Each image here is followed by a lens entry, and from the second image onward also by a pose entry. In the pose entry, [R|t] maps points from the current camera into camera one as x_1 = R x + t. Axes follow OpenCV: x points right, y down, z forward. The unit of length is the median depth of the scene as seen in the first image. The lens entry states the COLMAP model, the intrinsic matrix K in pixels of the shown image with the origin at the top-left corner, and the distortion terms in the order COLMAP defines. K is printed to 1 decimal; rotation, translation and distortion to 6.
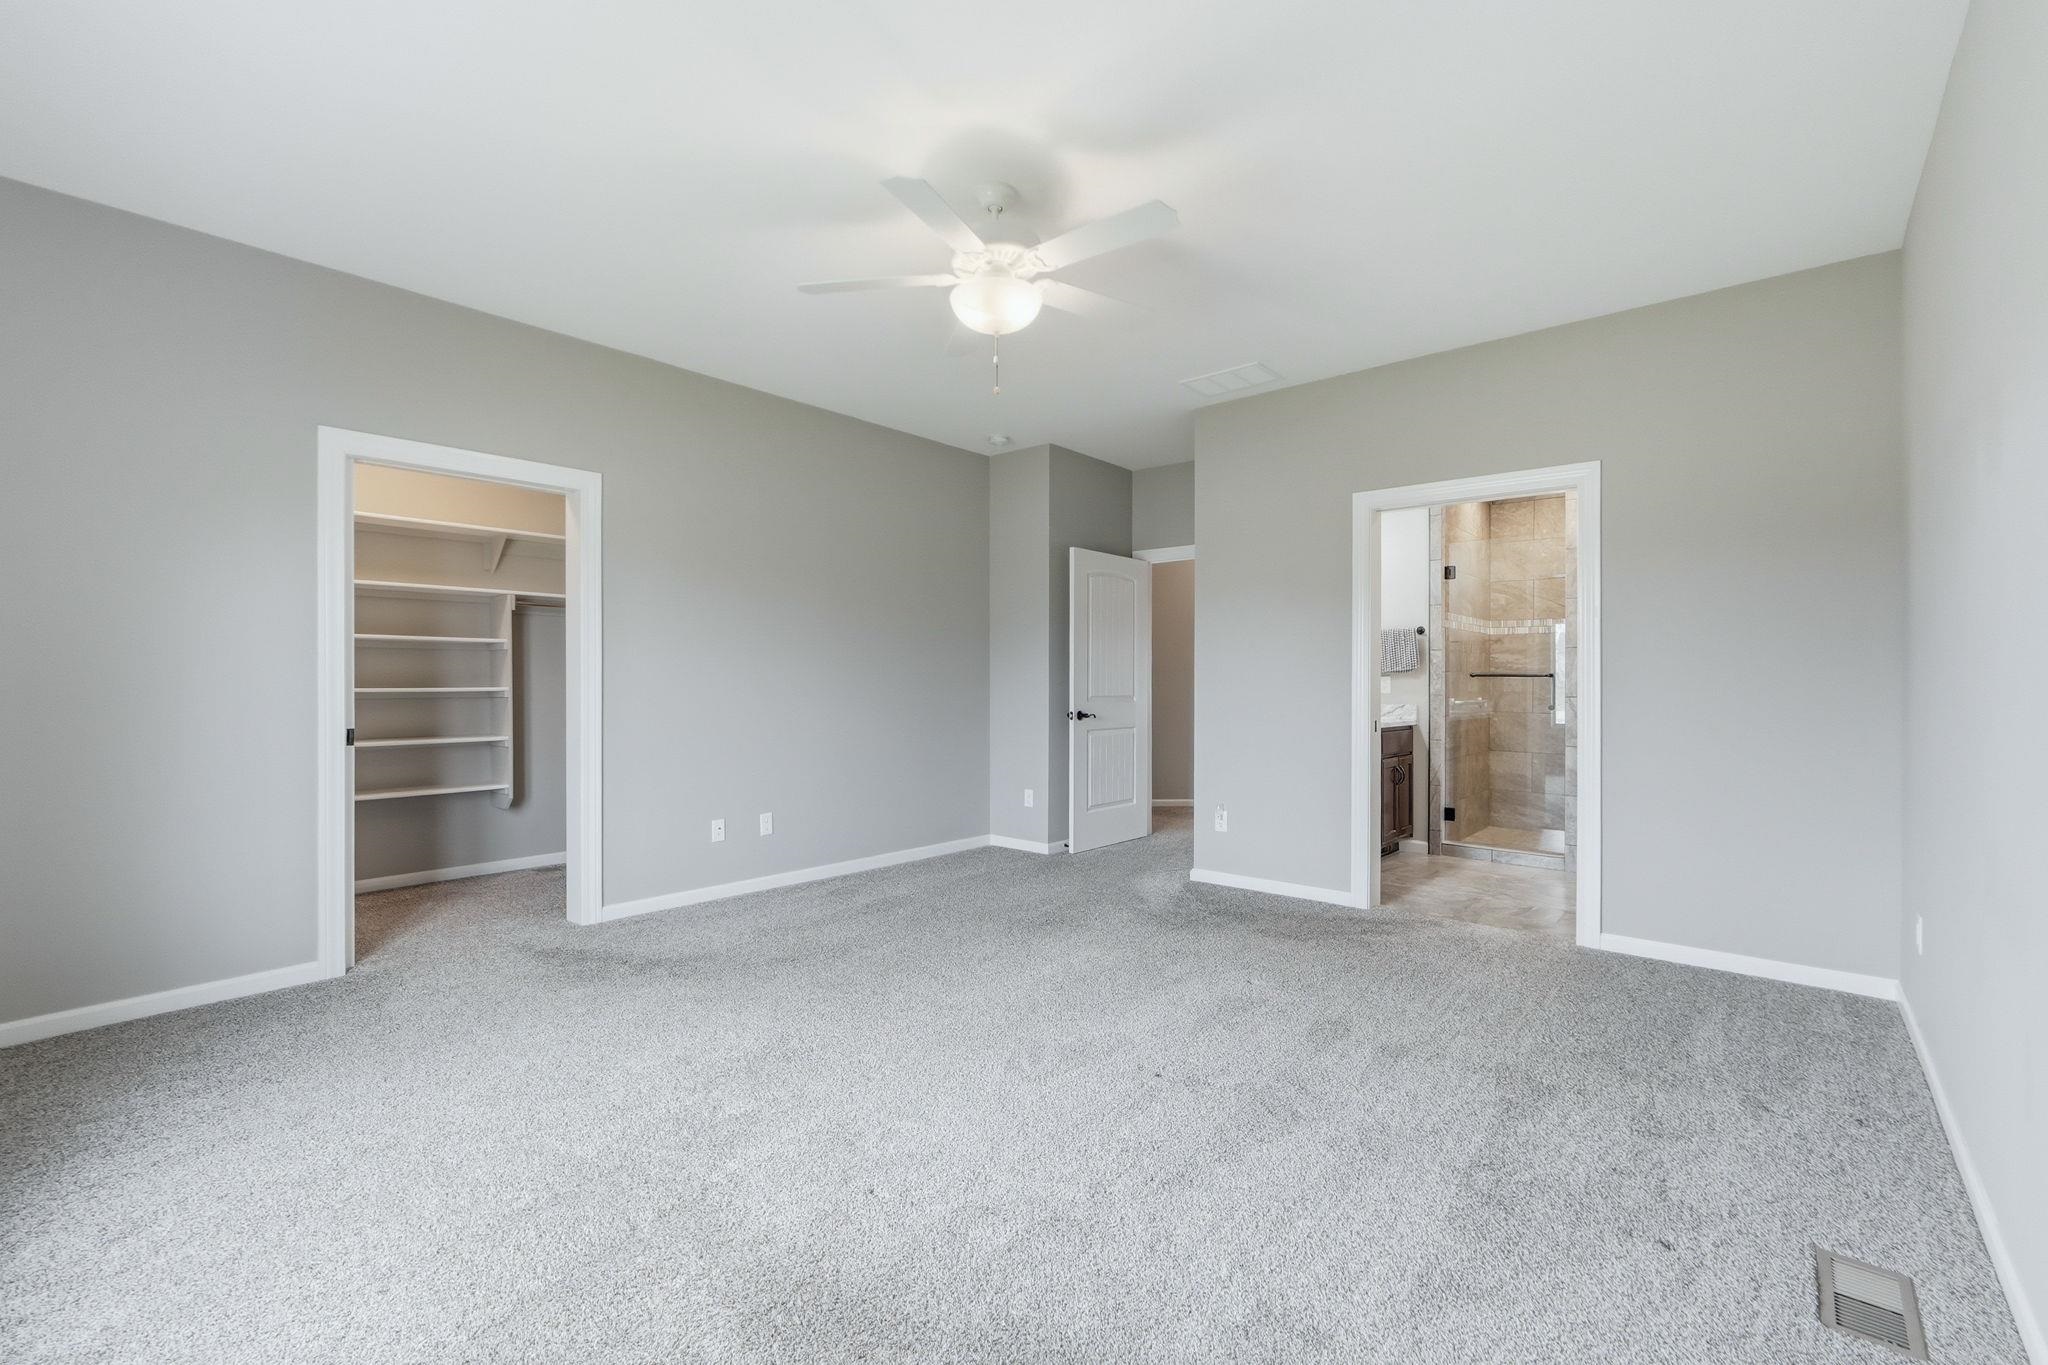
lens RADIAL K [[875.0, 0, 1028.9], [0, 875.0, 679.6], [0, 0, 1]] dist [0.000547, 0.000393]
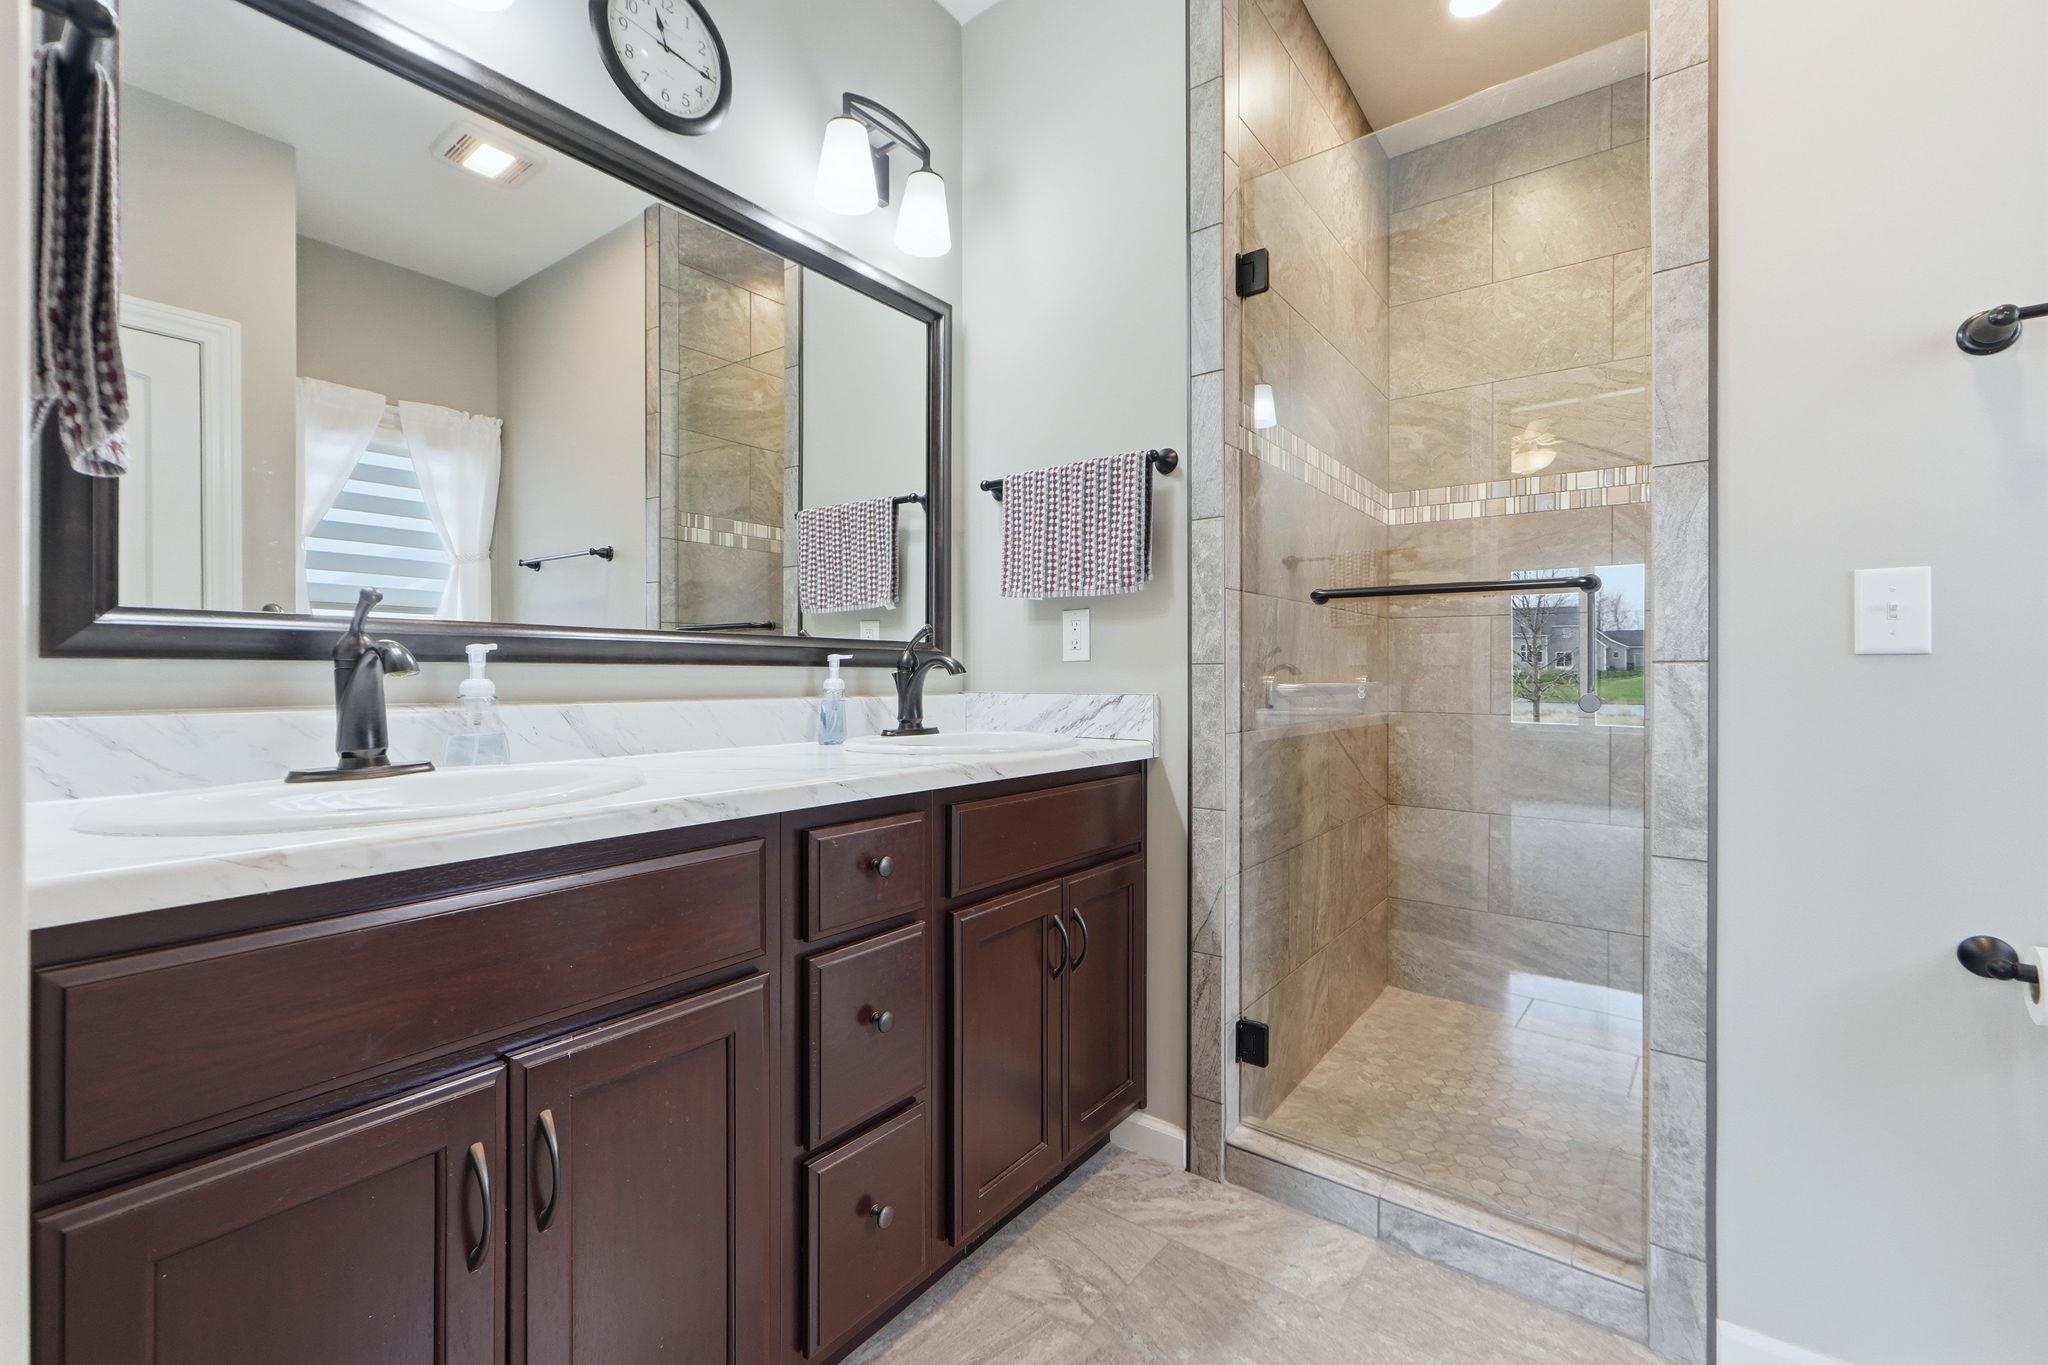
lens RADIAL K [[875.0, 0, 1029.8], [0, 875.0, 683.6], [0, 0, 1]] dist [0.000547, 0.000393]
pose [[0.997323, -0.005212, 0.072942, 0.371287], [0.004425, 0.999930, 0.010943, 0.020552], [-0.072994, -0.010591, 0.997276, 0.679999]]
